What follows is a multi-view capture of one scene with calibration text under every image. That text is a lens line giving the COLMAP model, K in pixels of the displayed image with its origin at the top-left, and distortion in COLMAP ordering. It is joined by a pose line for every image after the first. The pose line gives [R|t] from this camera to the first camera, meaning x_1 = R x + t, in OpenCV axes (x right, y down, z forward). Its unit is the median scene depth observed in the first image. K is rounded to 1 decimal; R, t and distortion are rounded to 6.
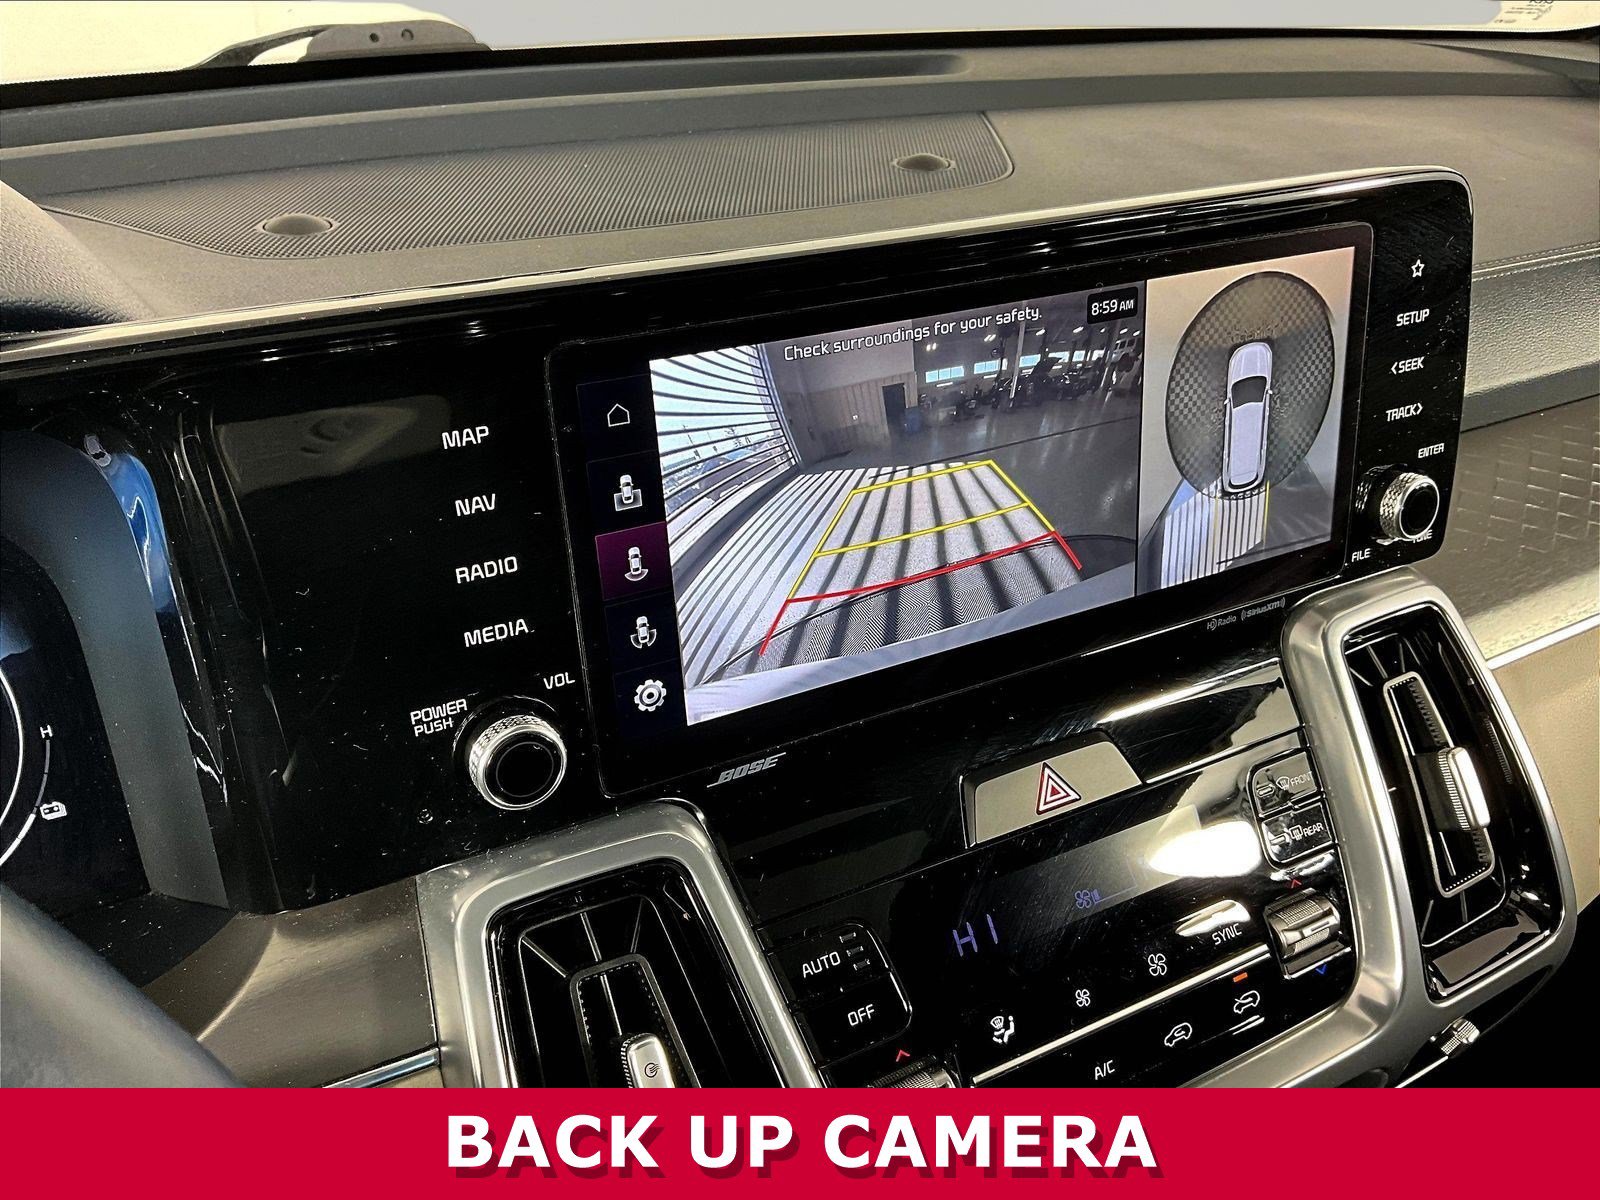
lens RADIAL K [[1362.6, 0, 800.0], [0, 1362.6, 600.0], [0, 0, 1]] dist [0.051102, -0.118838]
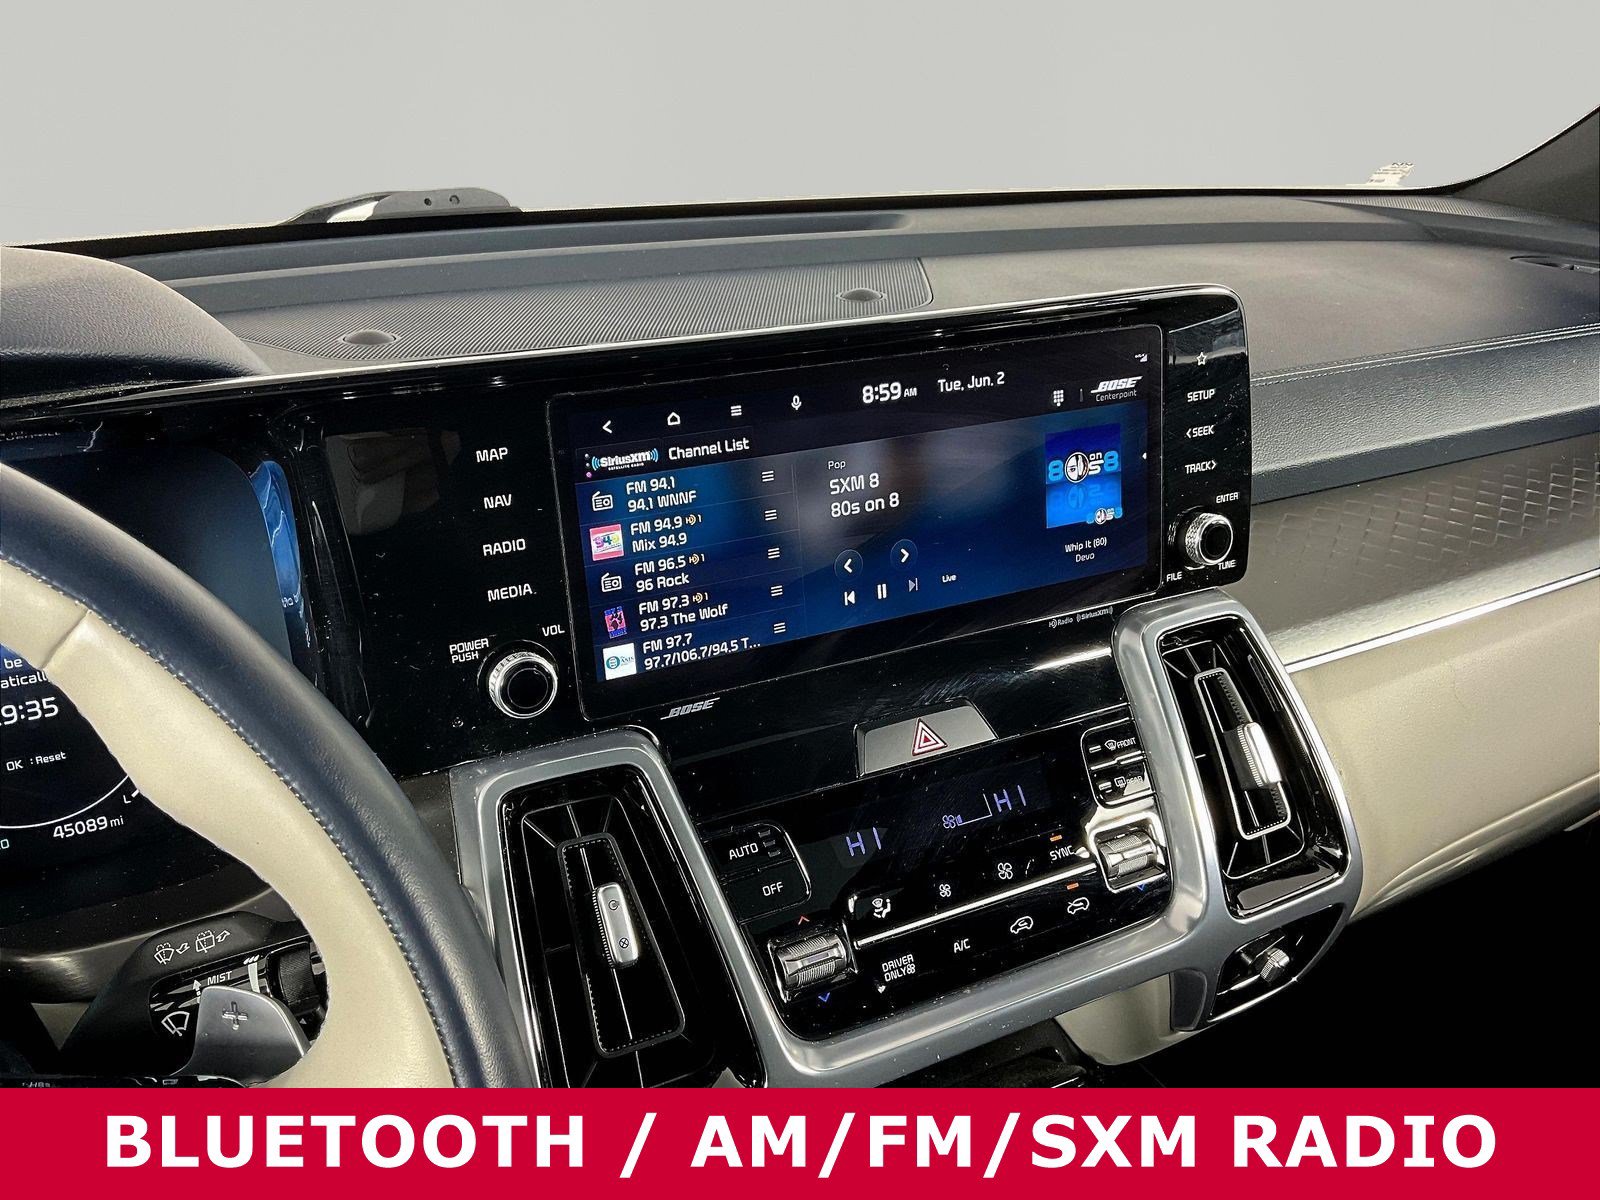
lens RADIAL K [[1362.6, 0, 800.0], [0, 1362.6, 600.0], [0, 0, 1]] dist [0.051102, -0.118838]
pose [[0.999841, -0.002070, -0.017731, 0.087375], [0.000129, 0.994065, -0.108783, 0.150277], [0.017851, 0.108764, 0.993907, -0.341062]]
